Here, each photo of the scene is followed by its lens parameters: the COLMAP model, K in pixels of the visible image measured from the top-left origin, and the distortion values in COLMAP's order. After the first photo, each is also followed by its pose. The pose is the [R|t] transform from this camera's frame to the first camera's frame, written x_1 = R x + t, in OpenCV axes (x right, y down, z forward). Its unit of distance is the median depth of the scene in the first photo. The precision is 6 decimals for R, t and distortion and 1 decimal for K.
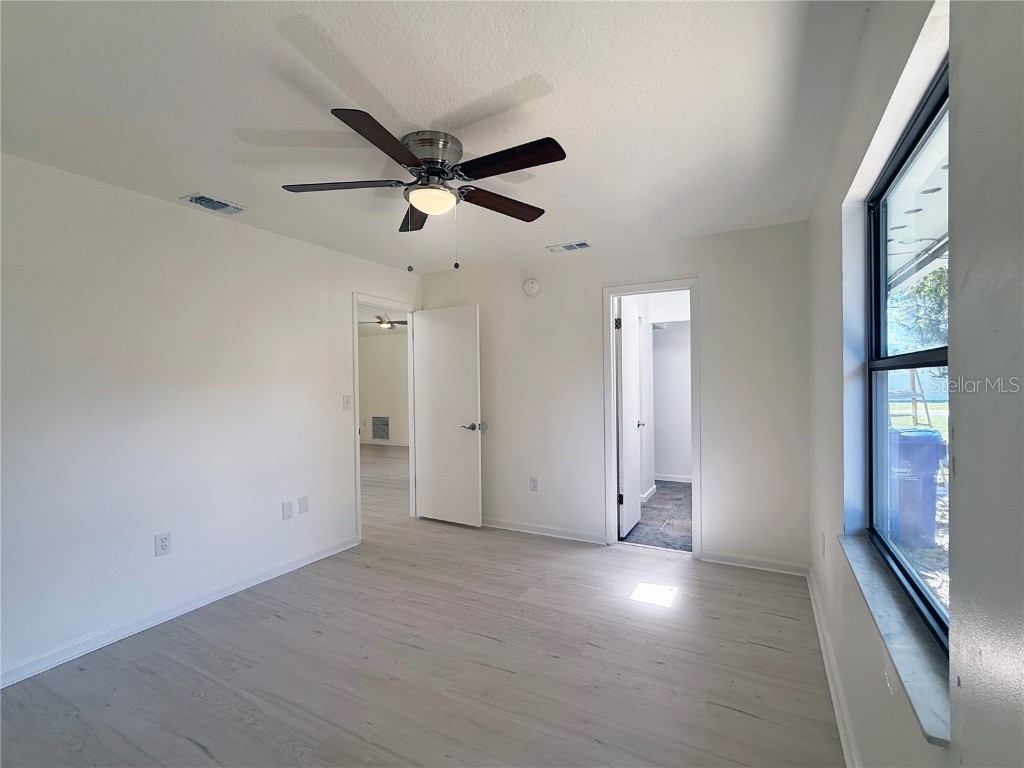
lens RADIAL K [[467.4, 0, 507.7], [0, 467.4, 385.3], [0, 0, 1]] dist [-0.000979, -0.000161]
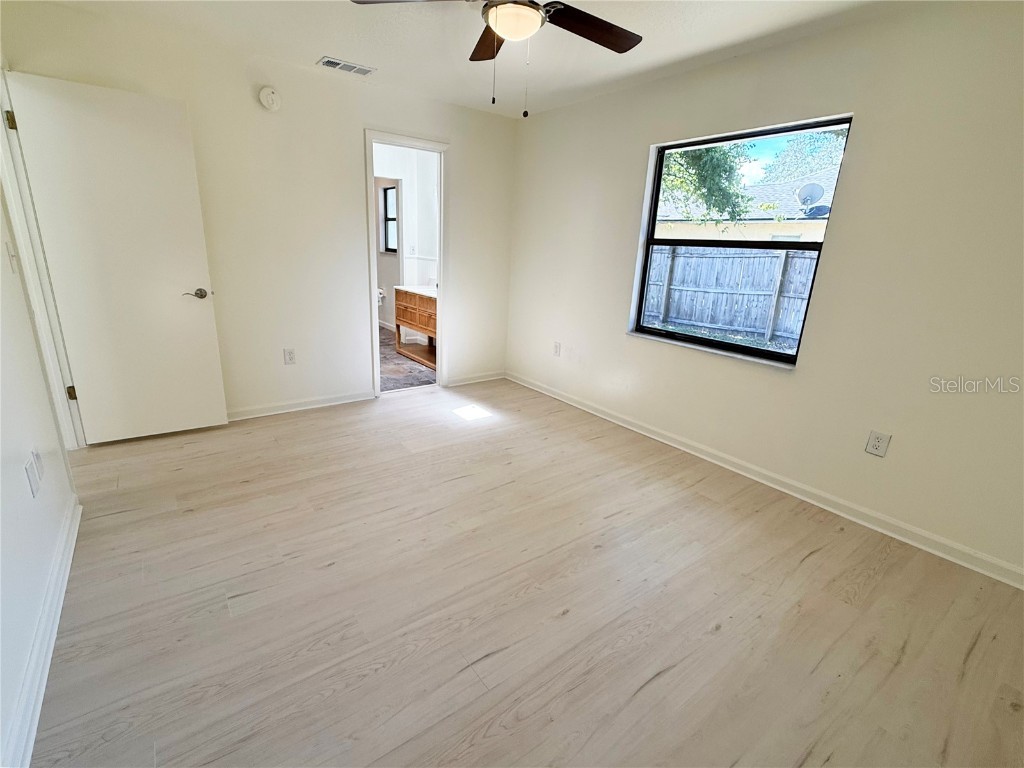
lens RADIAL K [[477.3, 0, 508.4], [0, 477.3, 380.8], [0, 0, 1]] dist [0.000798, 0.000156]
pose [[0.421653, -0.222600, 0.879010, -0.672850], [-0.042798, 0.963433, 0.264509, 0.006379], [-0.905747, -0.149151, 0.396708, 0.339471]]
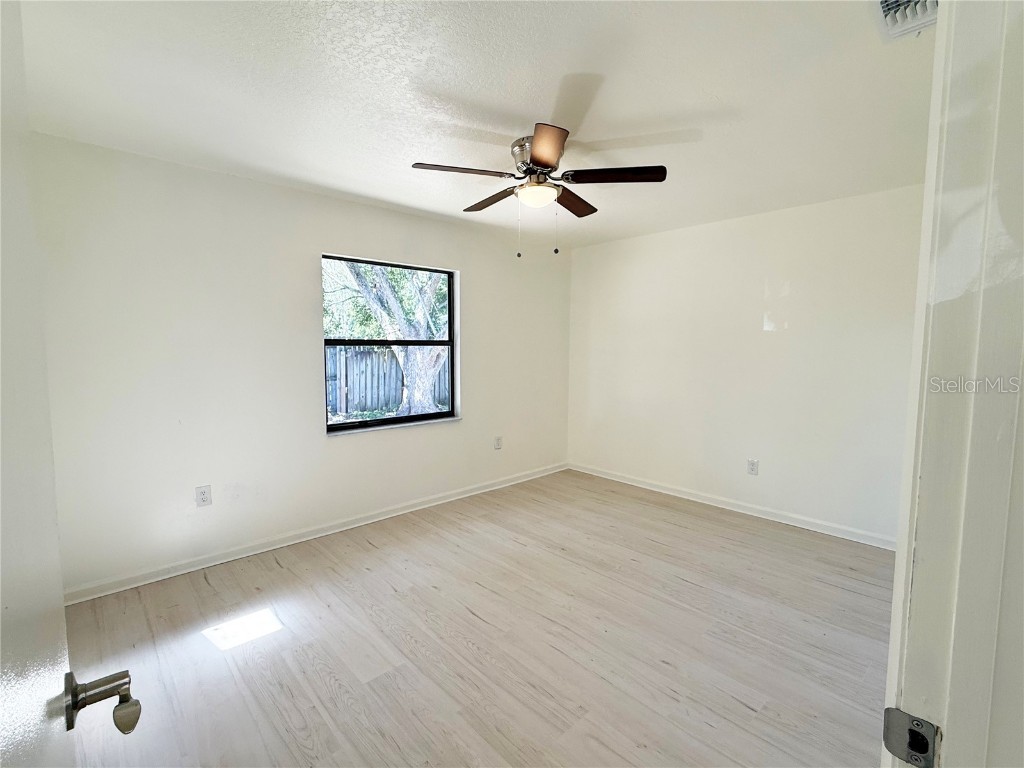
lens RADIAL K [[477.3, 0, 508.4], [0, 477.3, 380.8], [0, 0, 1]] dist [0.000798, 0.000156]
pose [[-0.948114, -0.019548, 0.317330, -0.294345], [0.006854, 0.996619, 0.081871, -0.022601], [-0.317858, 0.079798, -0.944774, 1.350736]]
